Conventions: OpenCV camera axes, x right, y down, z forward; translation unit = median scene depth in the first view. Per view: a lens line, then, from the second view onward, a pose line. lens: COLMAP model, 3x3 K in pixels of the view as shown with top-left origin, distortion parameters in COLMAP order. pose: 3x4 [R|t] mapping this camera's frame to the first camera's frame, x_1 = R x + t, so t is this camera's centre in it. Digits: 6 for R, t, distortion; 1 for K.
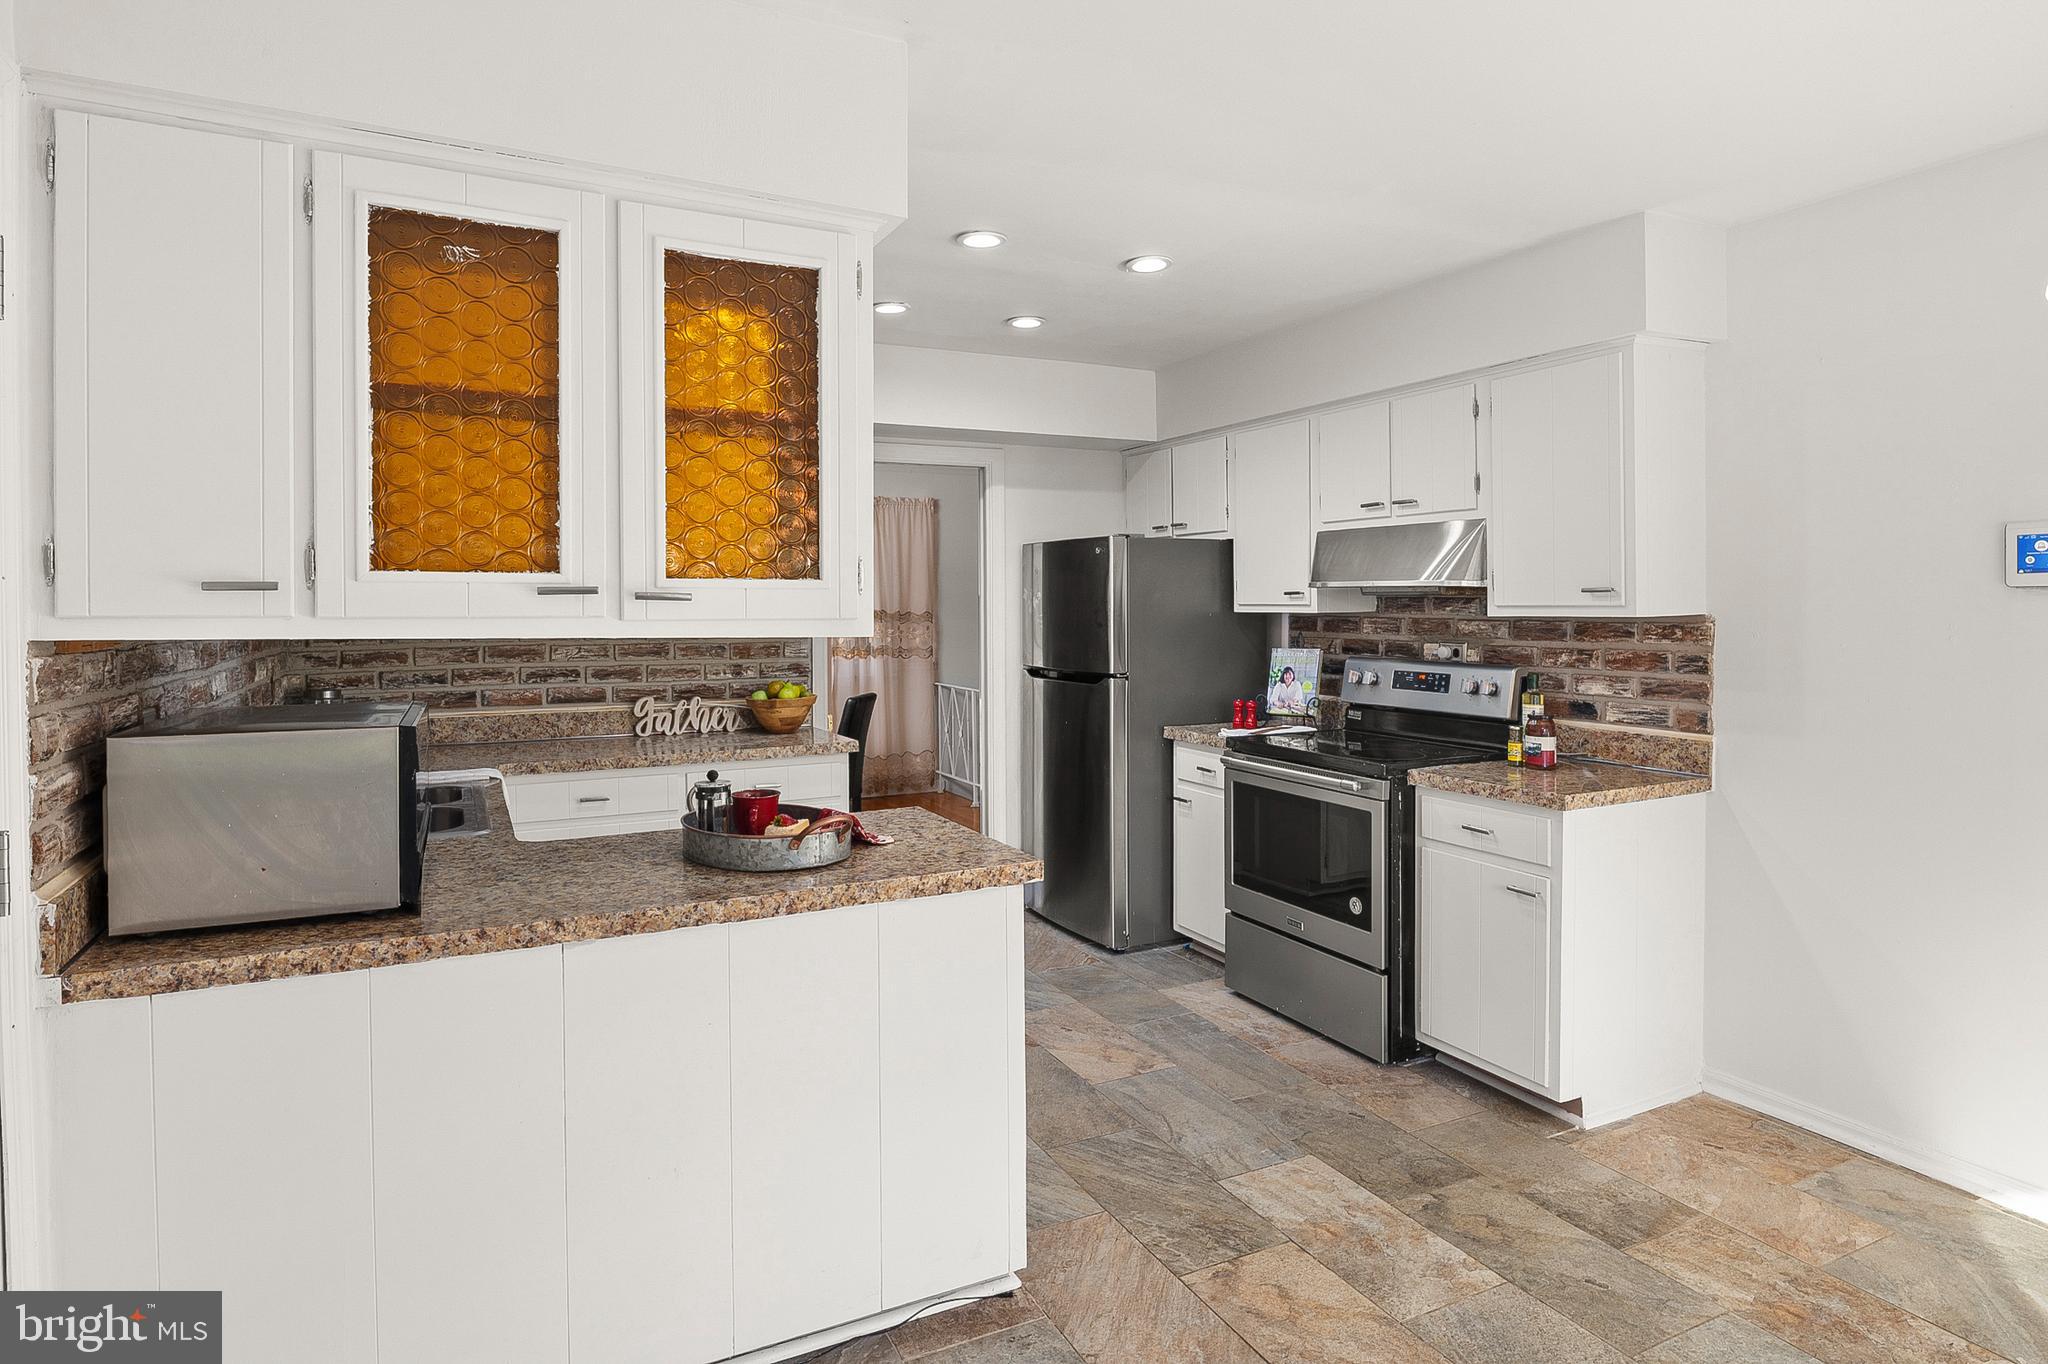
lens RADIAL K [[1119.6, 0, 1042.7], [0, 1119.6, 608.8], [0, 0, 1]] dist [0.005561, -0.008706]
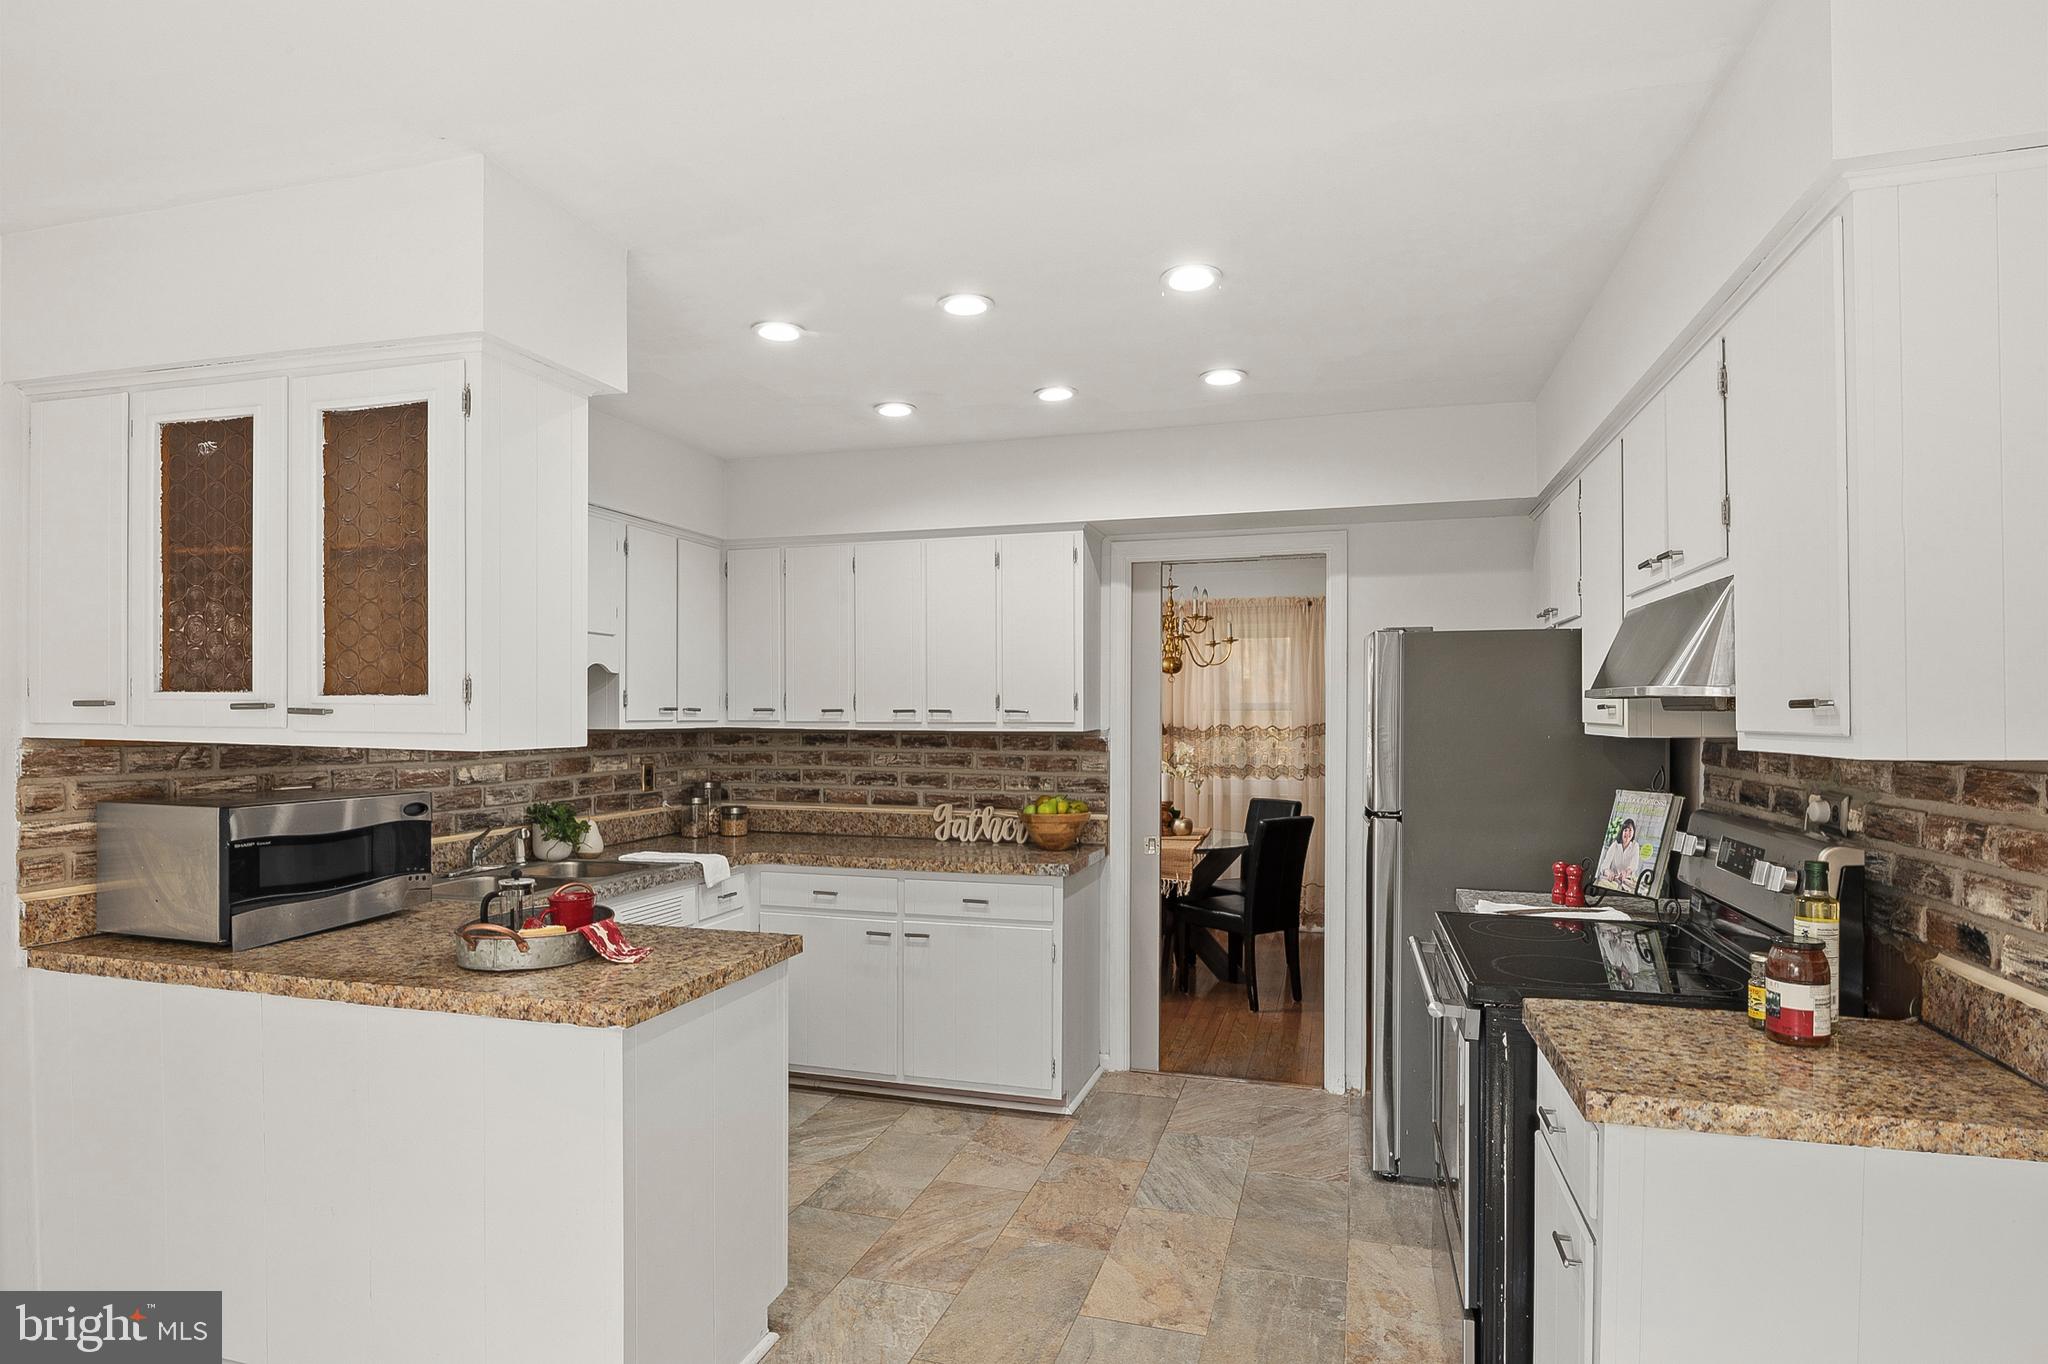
lens RADIAL K [[1119.6, 0, 1030.4], [0, 1119.6, 711.9], [0, 0, 1]] dist [0.005561, -0.008706]
pose [[0.721801, 0.005461, -0.692079, 0.464379], [-0.009186, 0.999956, -0.001690, -0.006932], [0.692039, 0.007577, 0.721820, 0.312867]]
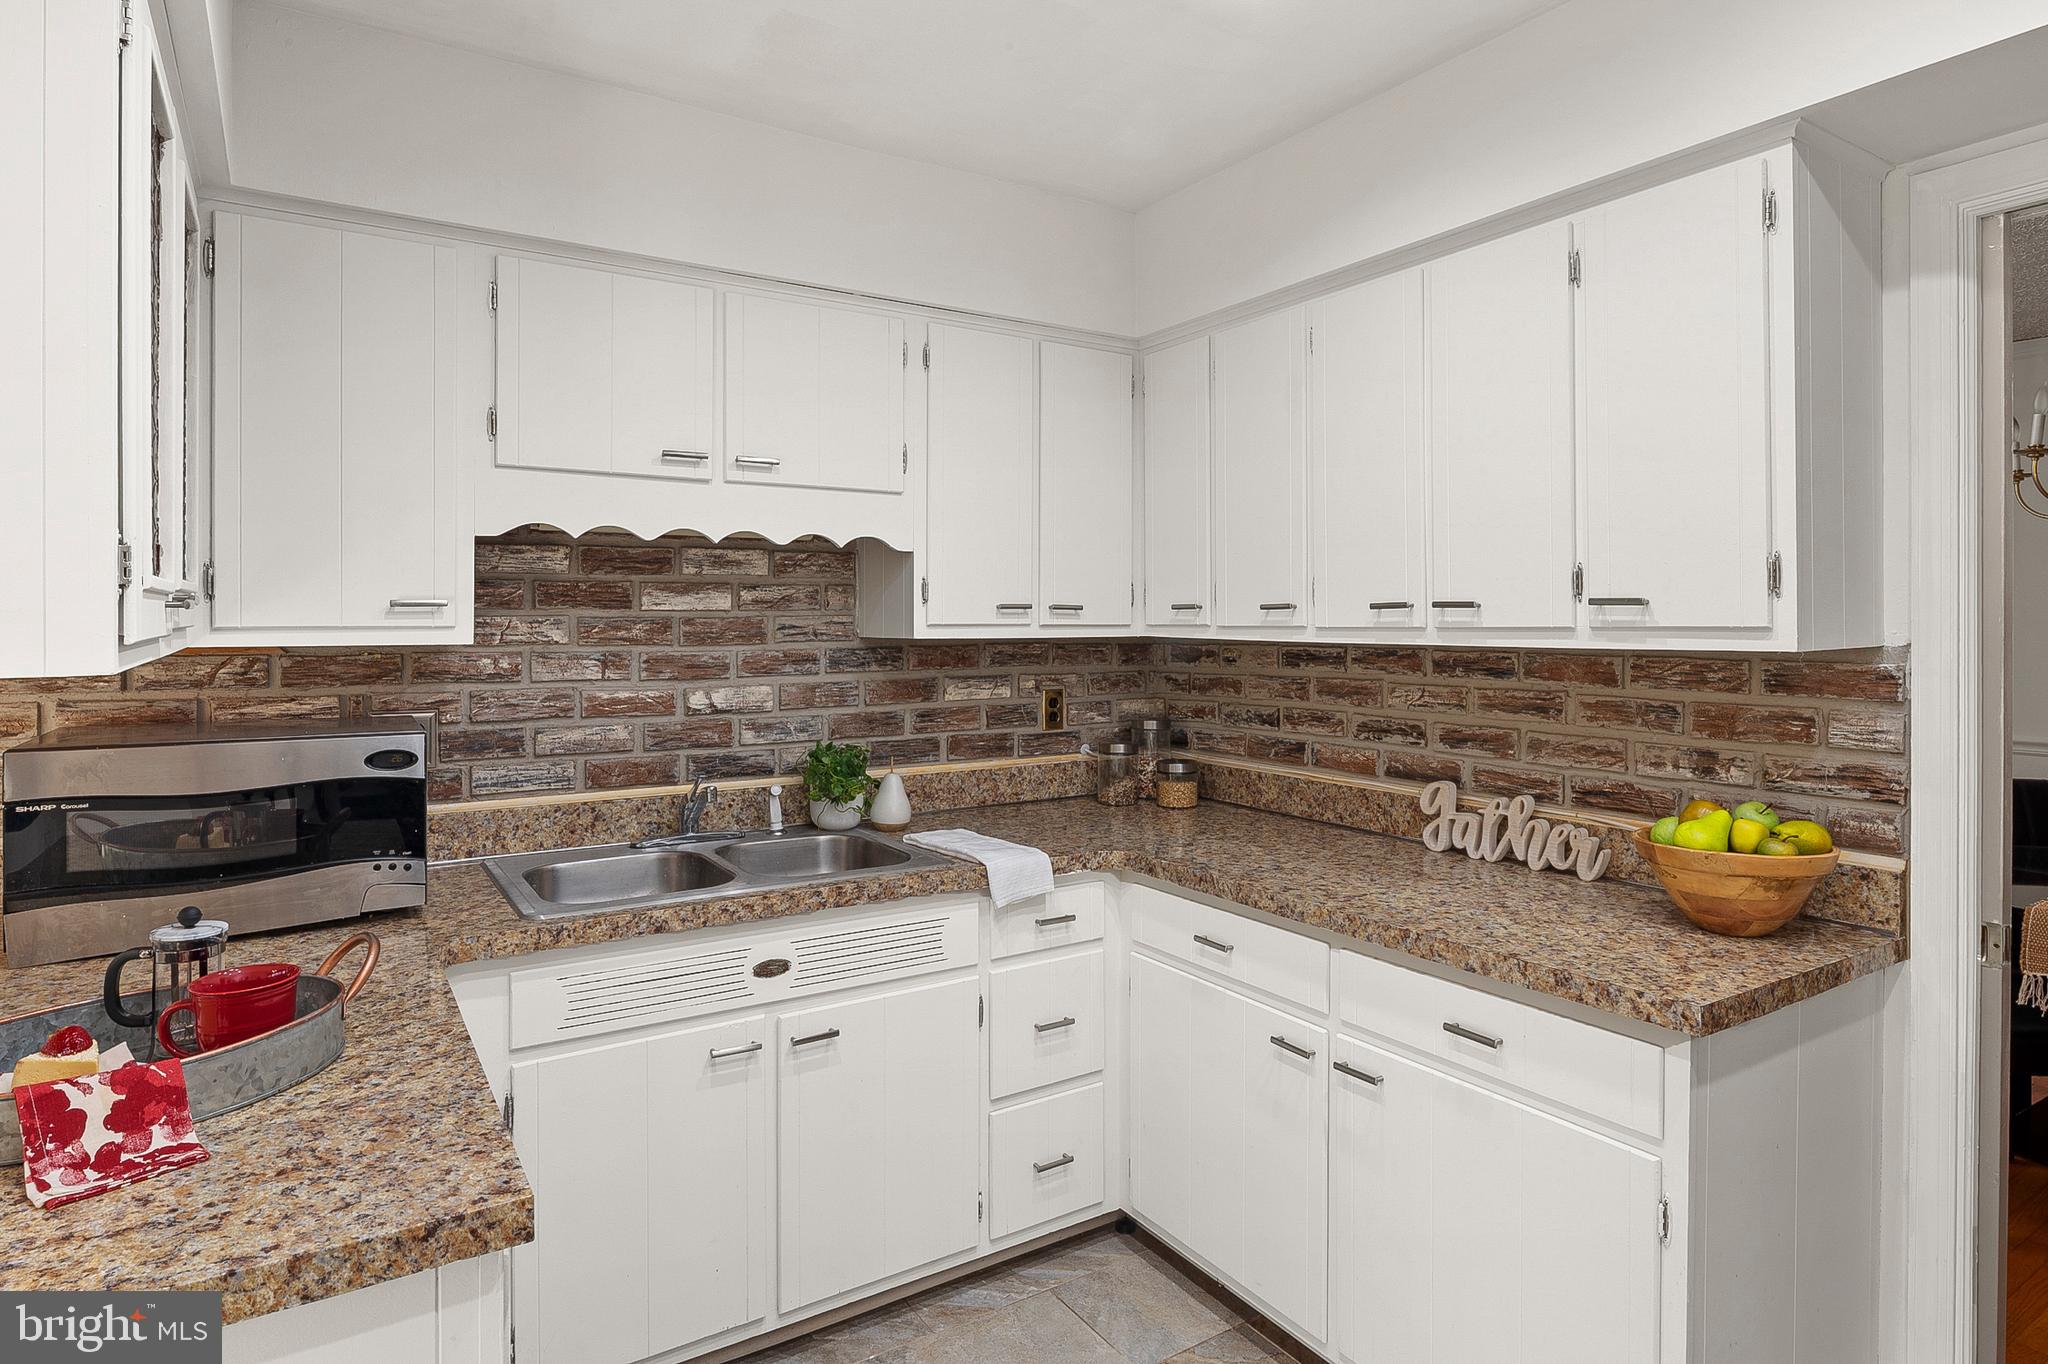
lens RADIAL K [[1119.6, 0, 1022.8], [0, 1119.6, 623.6], [0, 0, 1]] dist [0.005561, -0.008706]
pose [[0.083199, 0.005583, -0.996517, 0.168032], [-0.004614, 0.999976, 0.005218, -0.002077], [0.996522, 0.004164, 0.083223, 0.776915]]
